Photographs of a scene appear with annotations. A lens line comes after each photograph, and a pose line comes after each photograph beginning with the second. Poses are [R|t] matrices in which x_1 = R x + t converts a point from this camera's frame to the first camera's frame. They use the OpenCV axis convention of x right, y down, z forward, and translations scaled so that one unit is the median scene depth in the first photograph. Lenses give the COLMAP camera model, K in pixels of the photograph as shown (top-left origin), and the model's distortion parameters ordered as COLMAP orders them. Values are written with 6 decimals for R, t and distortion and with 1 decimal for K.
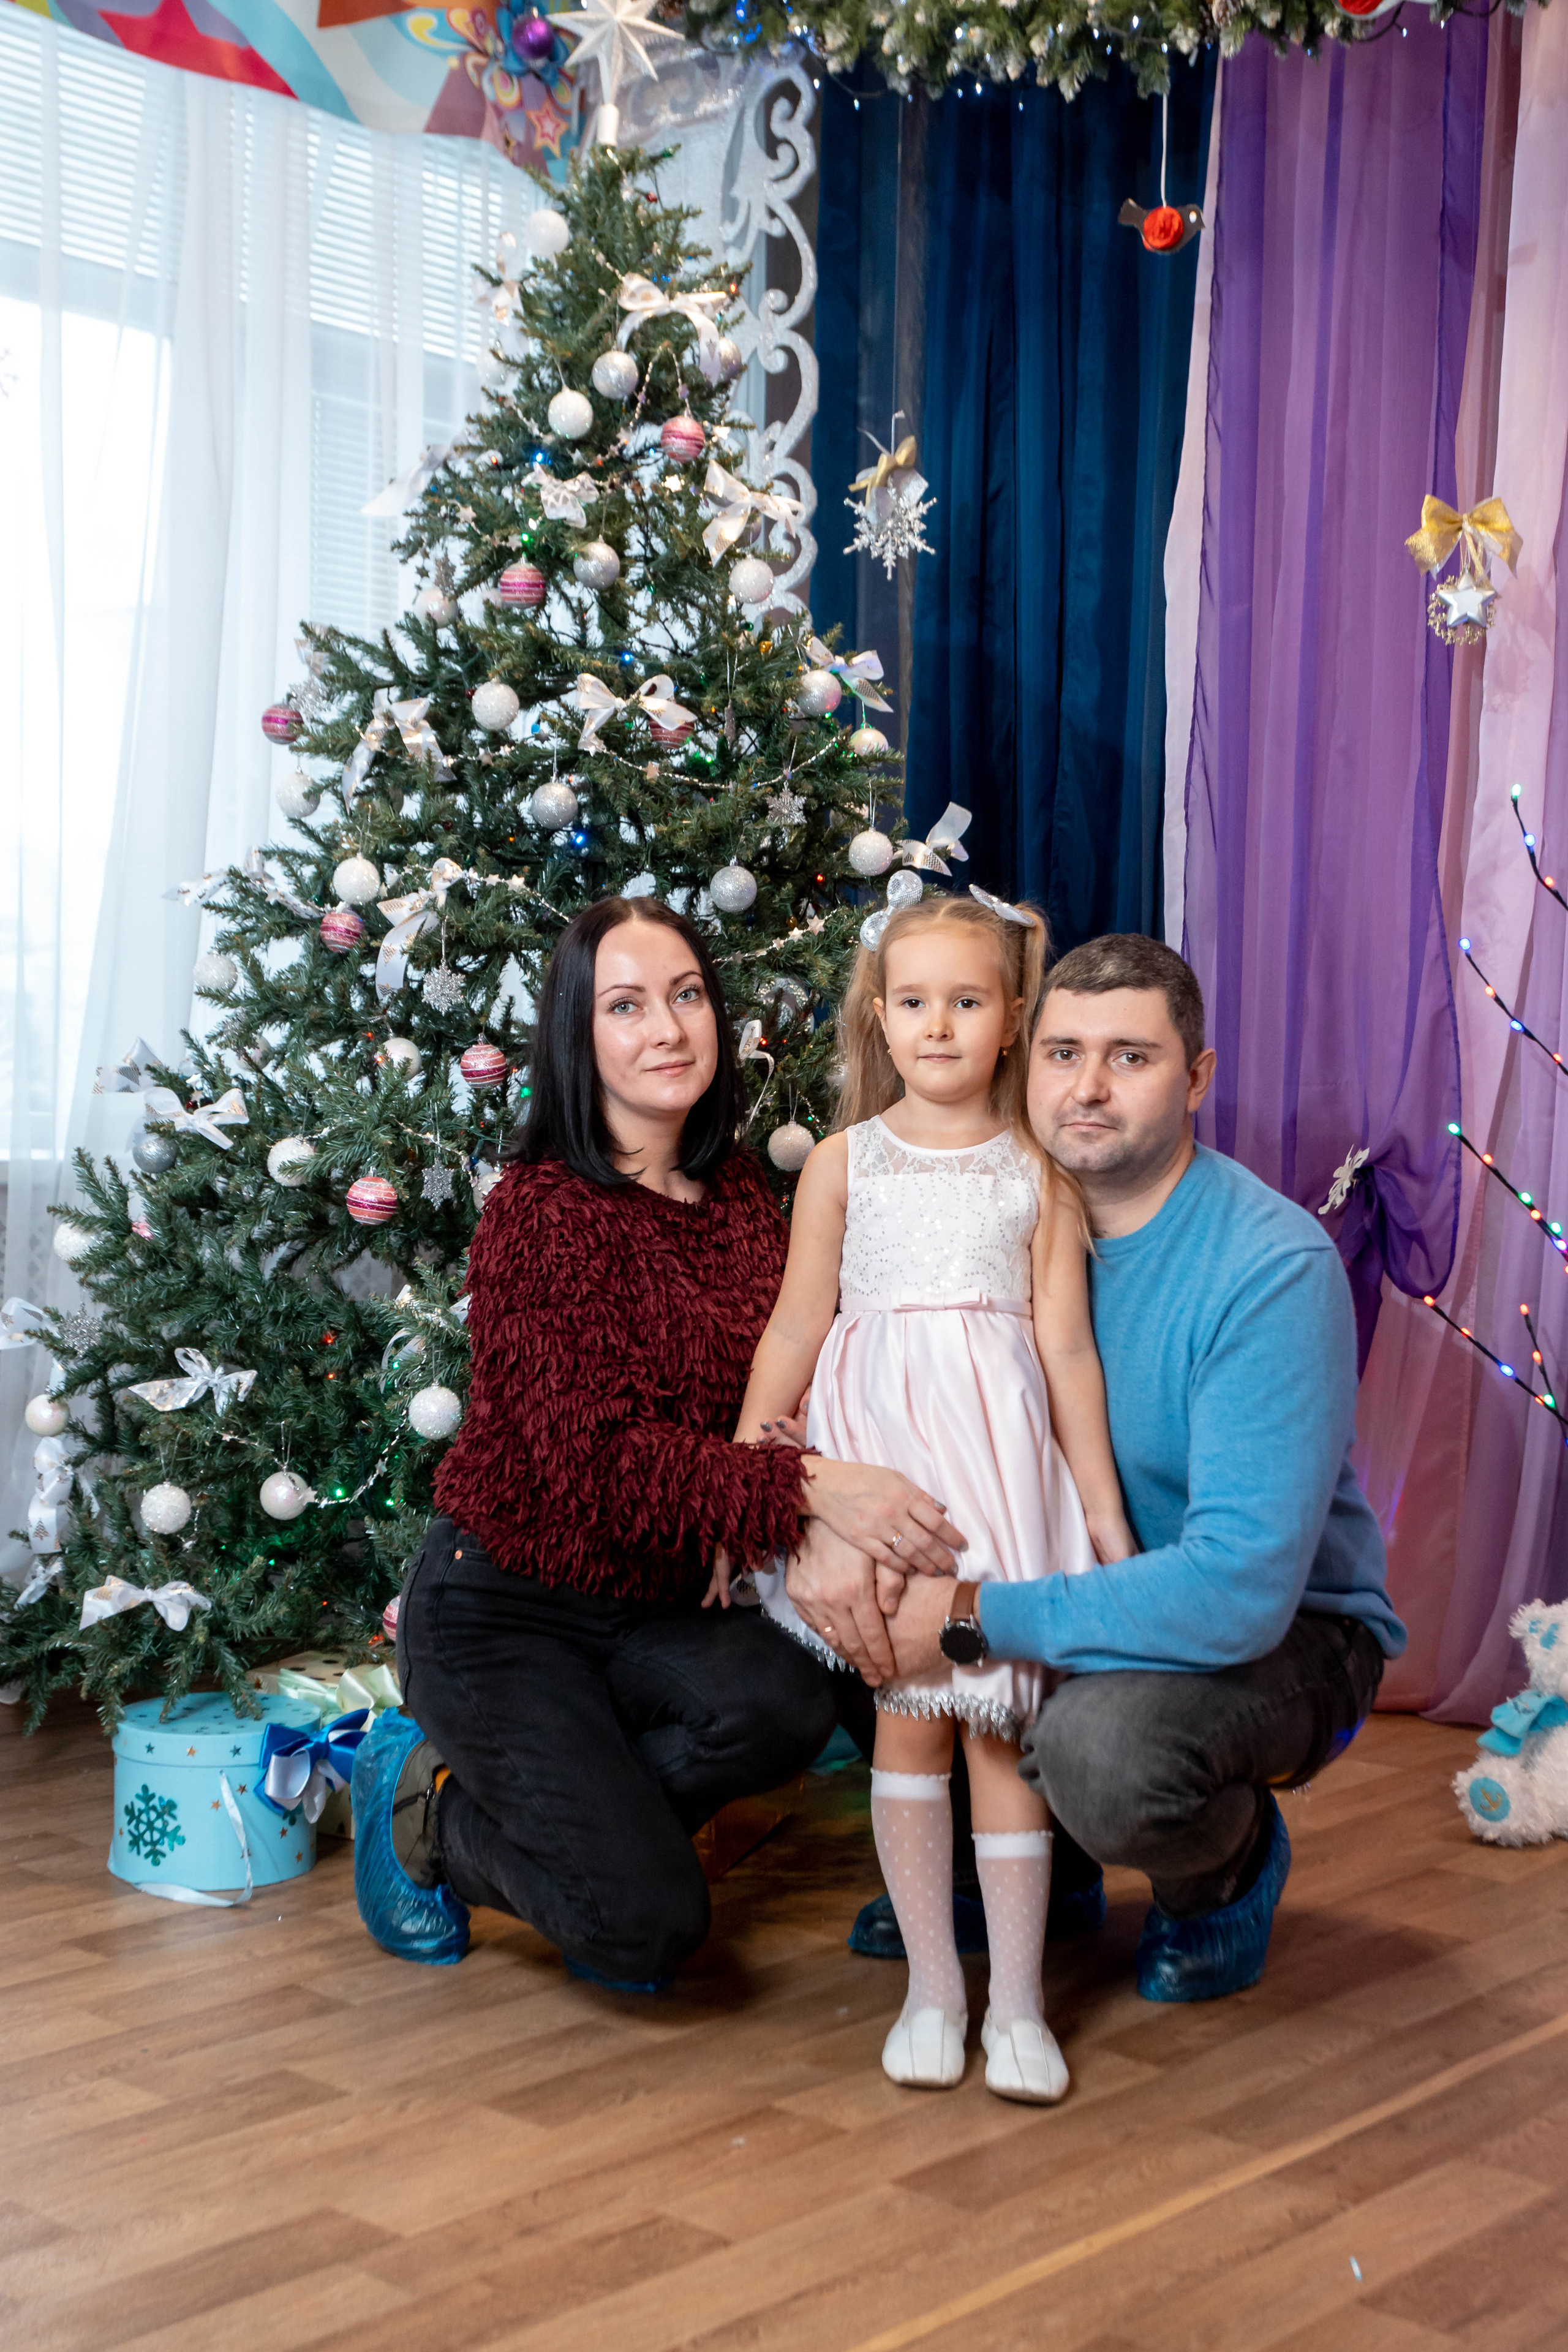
lens RADIAL K [[2892.7, 0, 845.4], [0, 2892.7, 1228.8], [0, 0, 1]] dist [-0.001503, 0.065320]
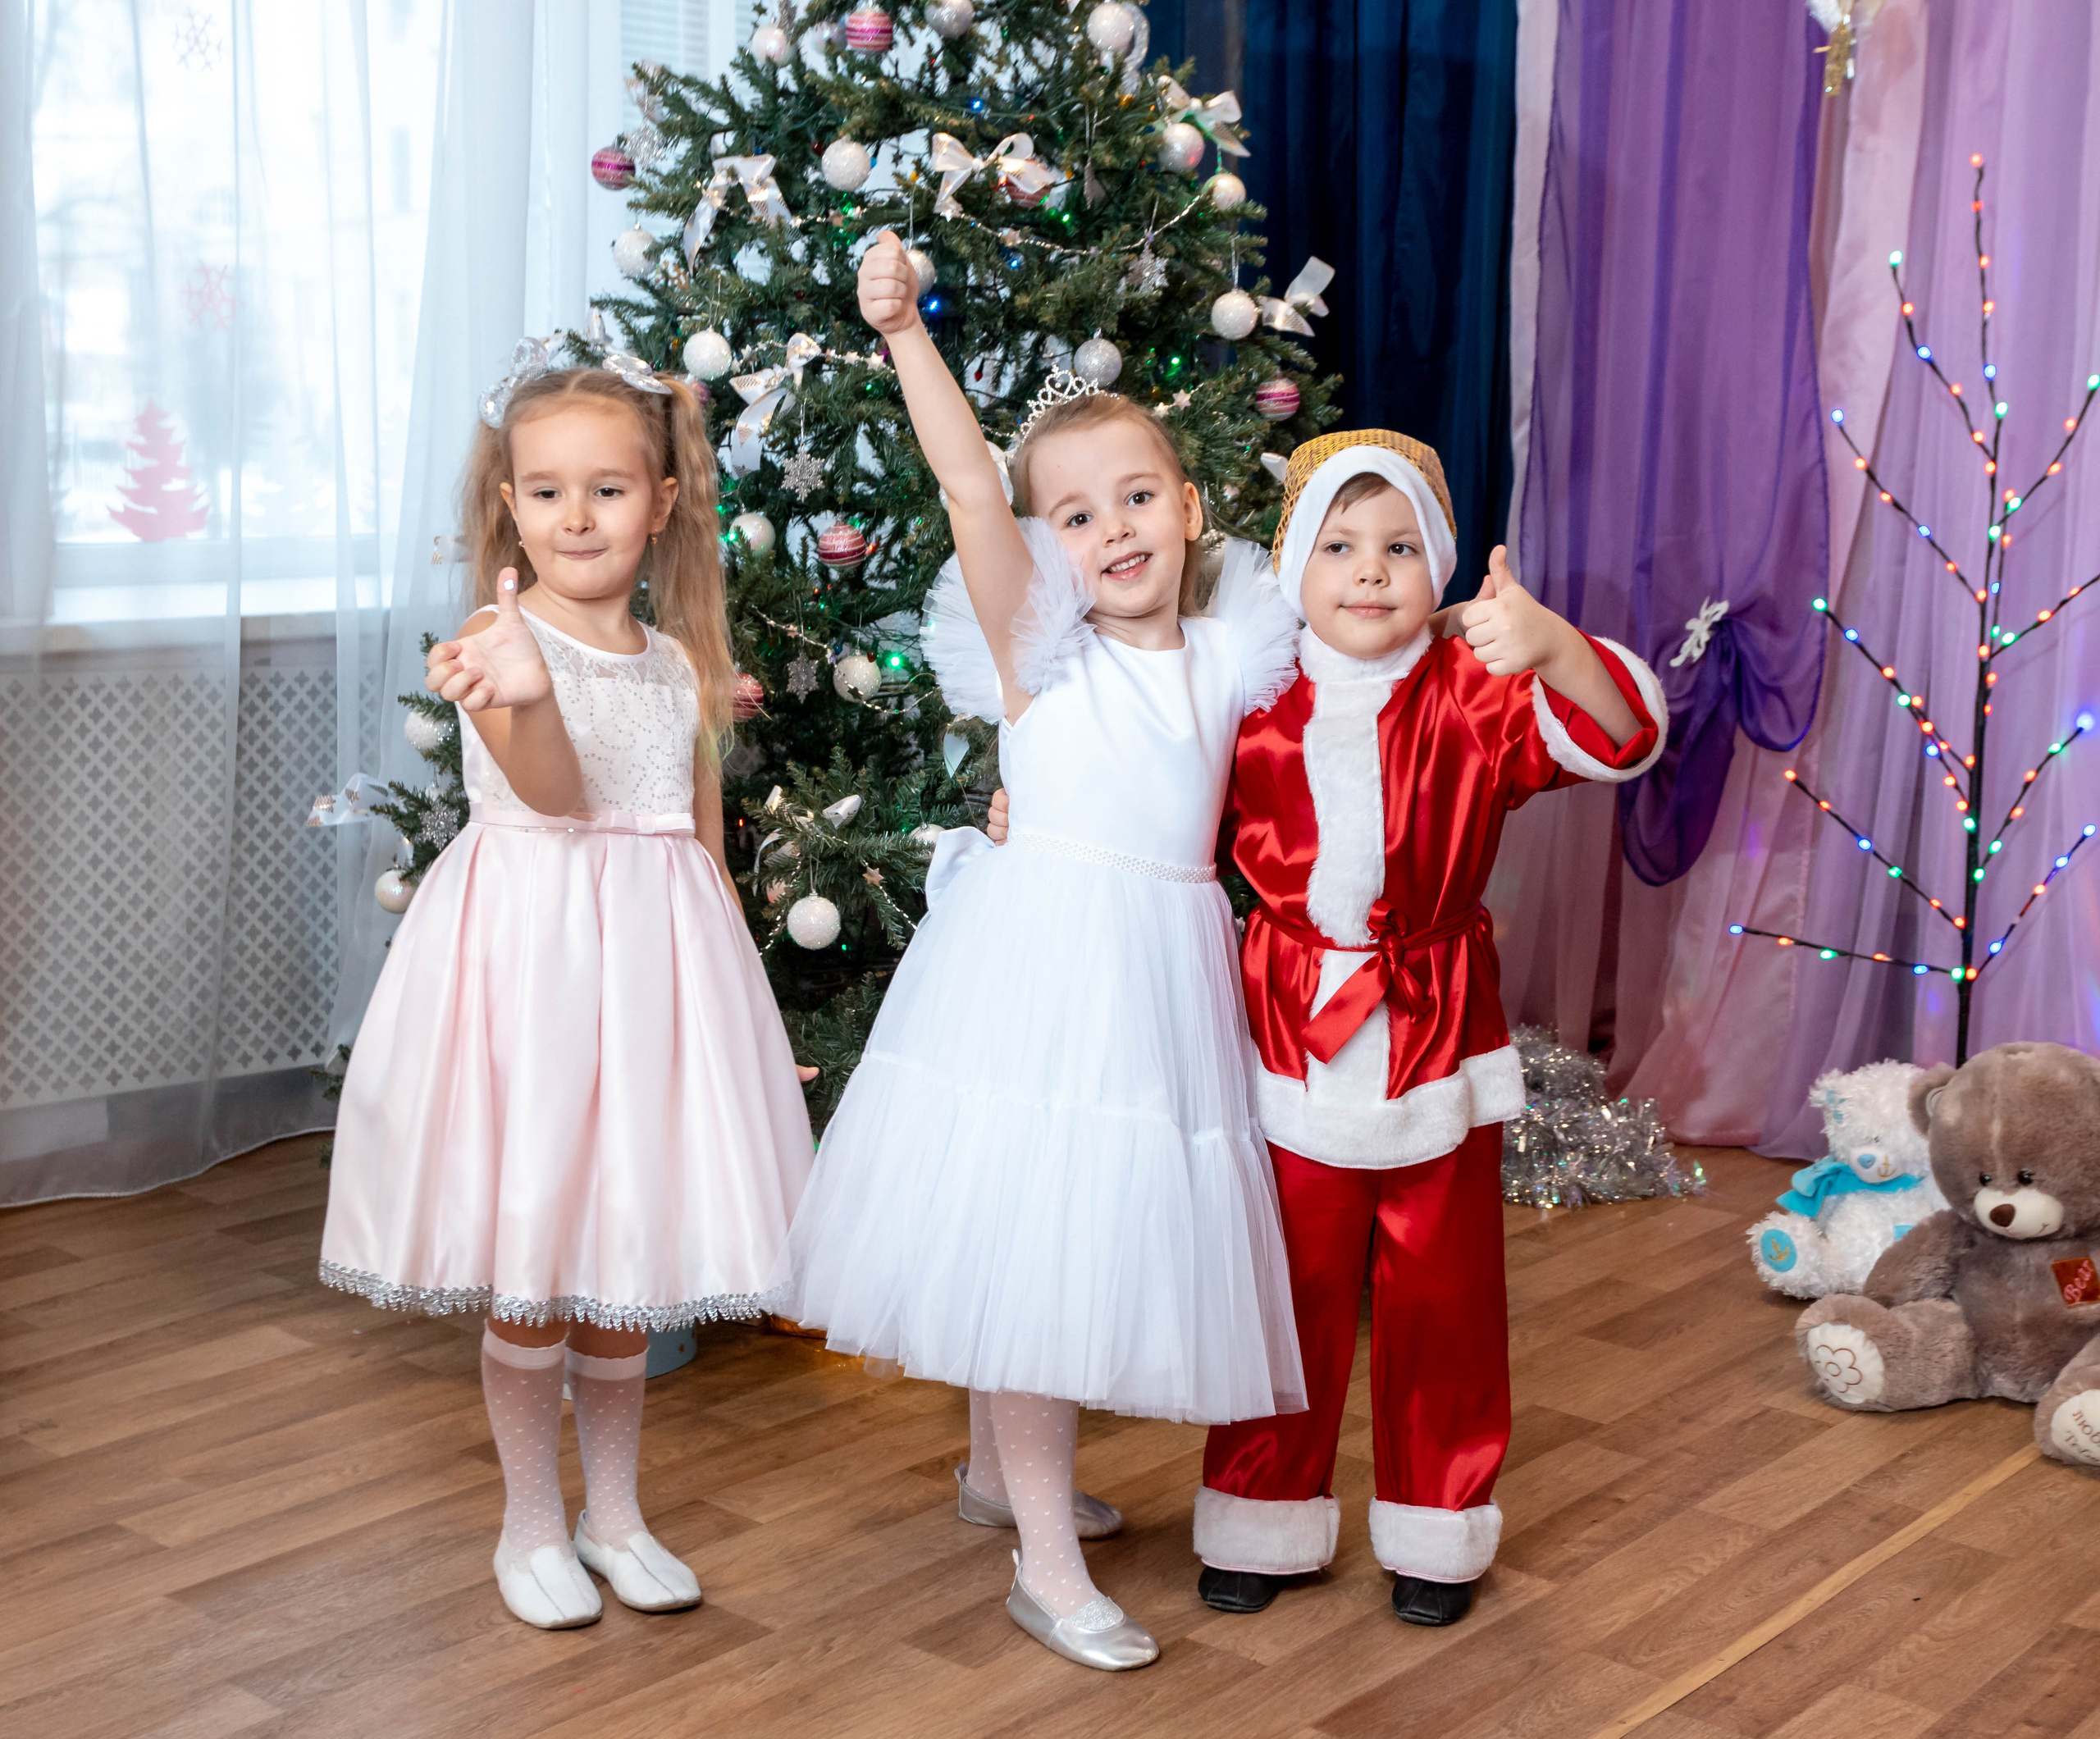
lens RADIAL K [[2868.2, 0, 1211.4], [0, 2868.2, 938.0], [0, 0, 1]] dist [-0.009177, 0.034327]
pose [[0.999089, -0.006514, 0.042182, -0.041377], [0.000227, 0.989084, 0.147352, -0.066715], [-0.042682, -0.147208, 0.988184, 0.019912]]
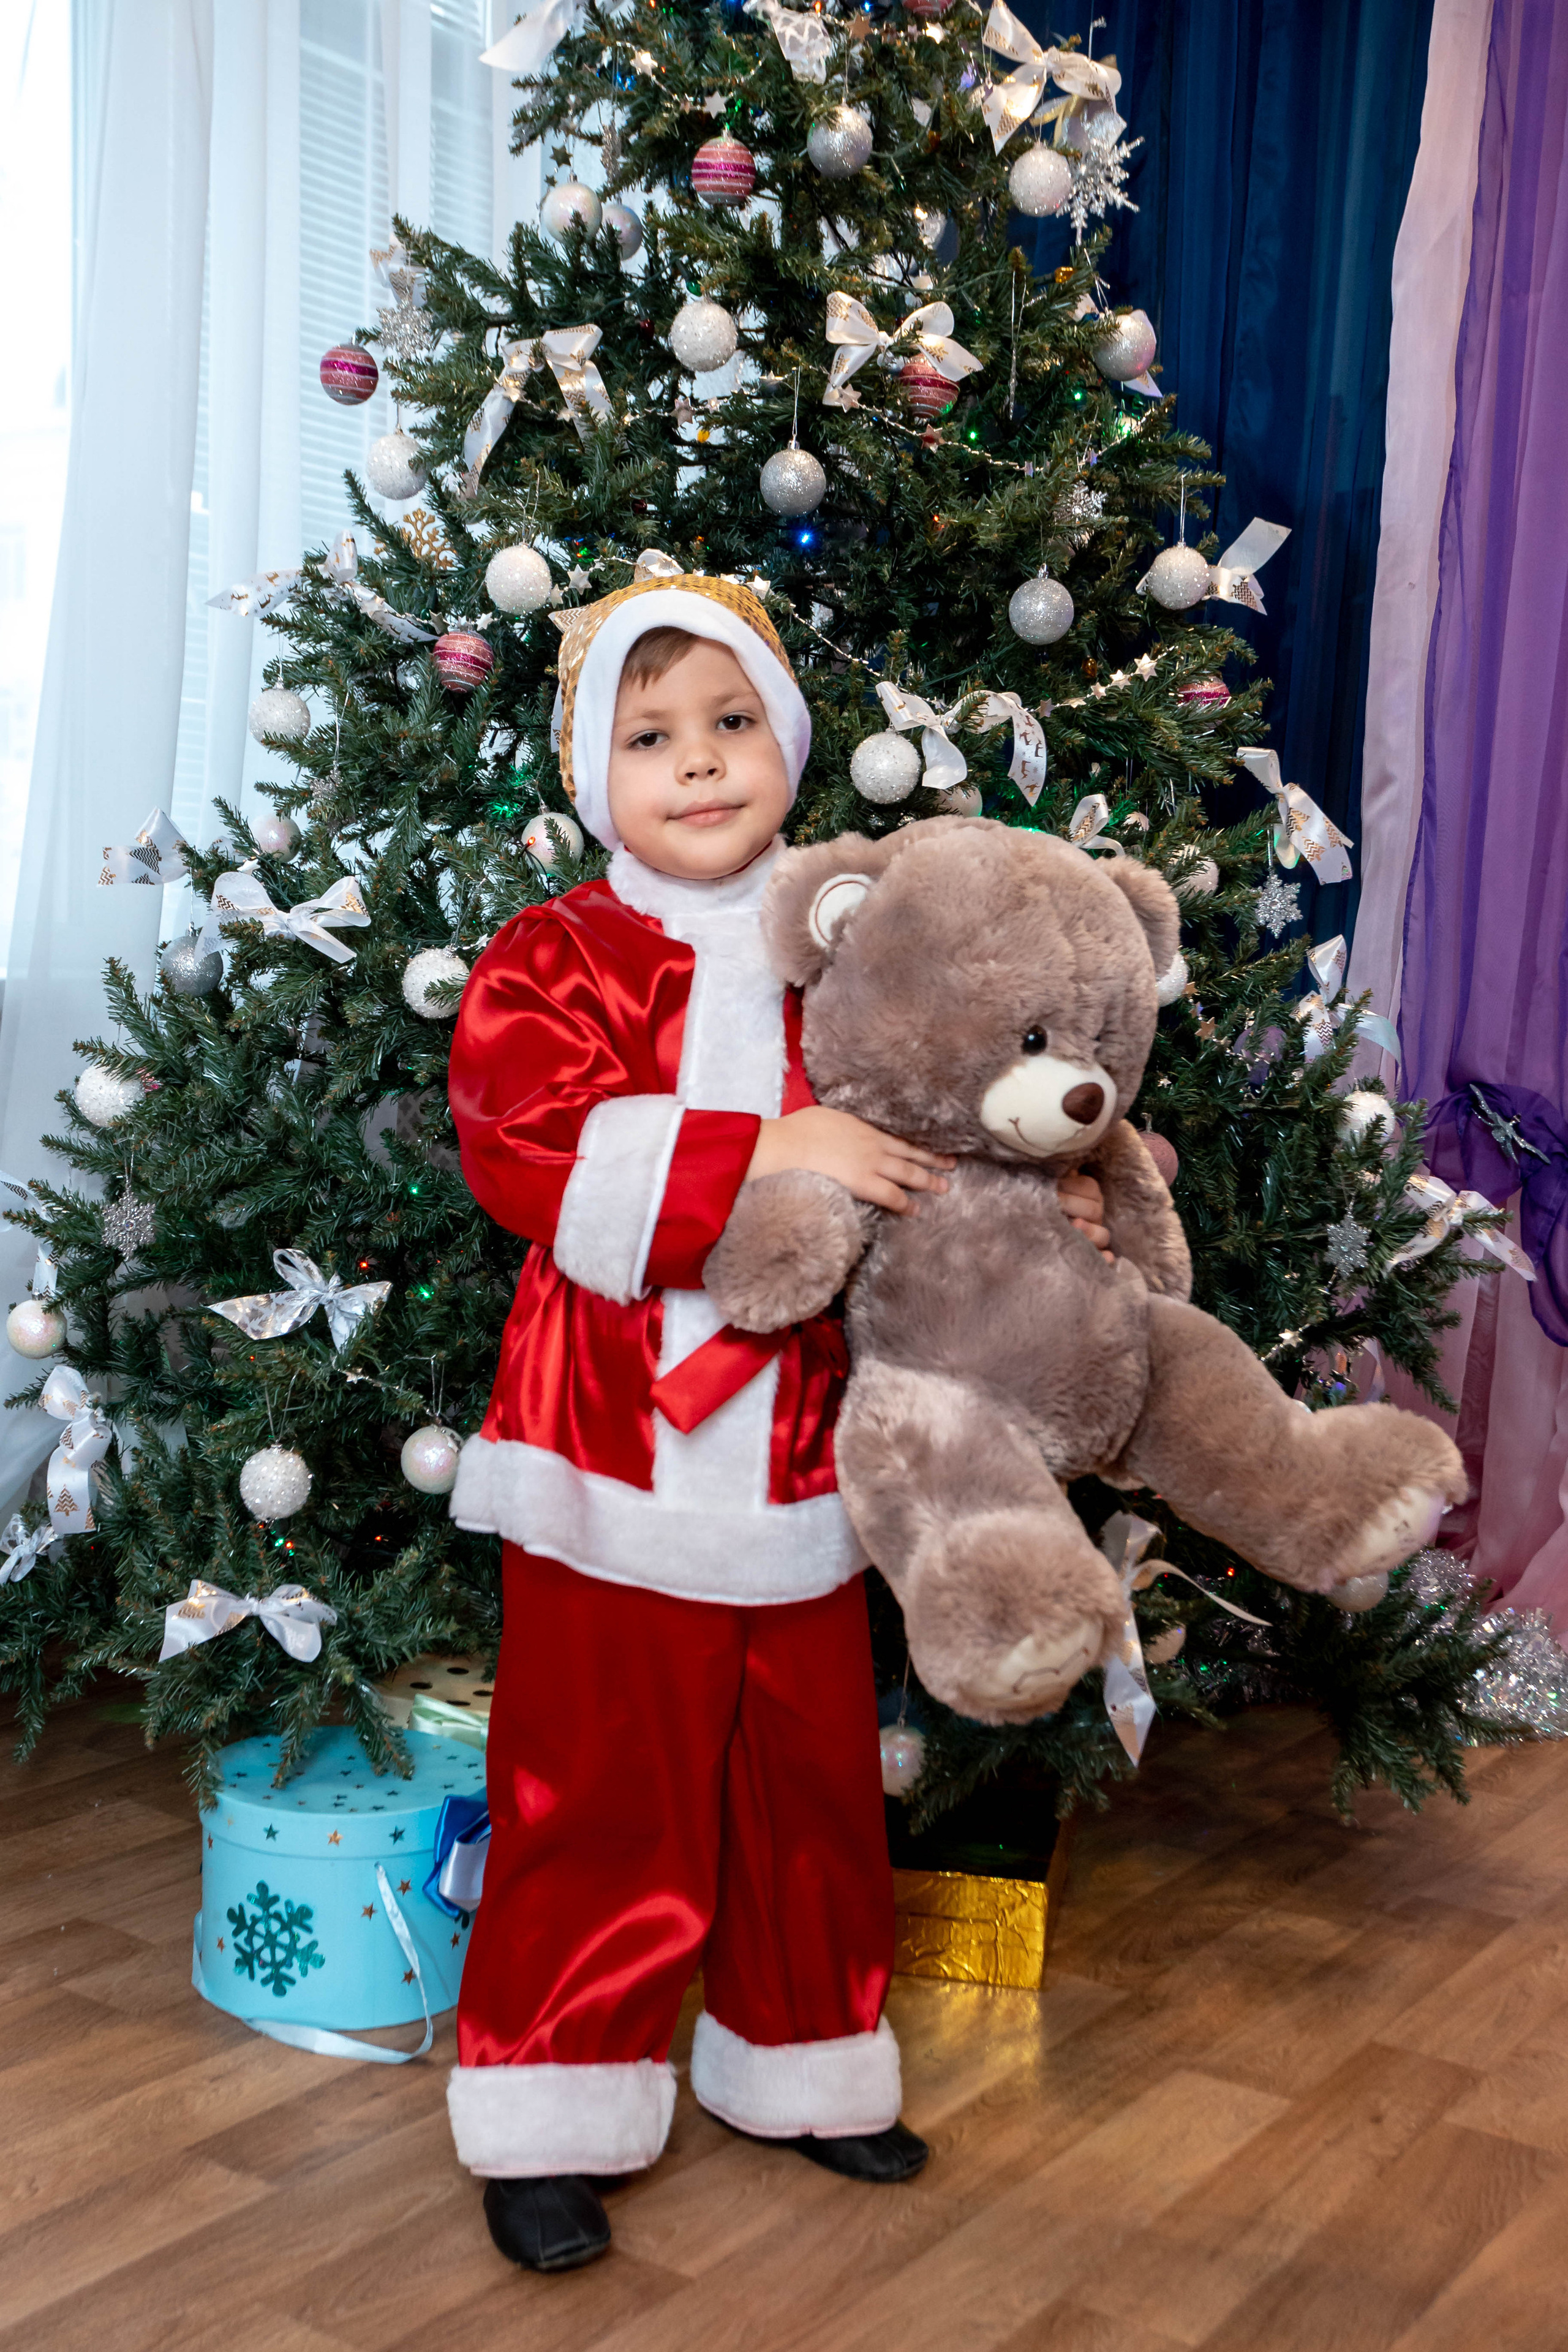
lens RADIAL K [[2614.0, 0, 766.0], [0, 2614.0, 1309.6], [0, 0, 1]] dist [-0.010652, 0.064589]
pose [[0.993946, 0.003625, 0.109808, -0.172486], [-0.013803, 0.995656, 0.092078, -0.003700], [-0.108997, -0.093036, 0.989679, 0.342043]]
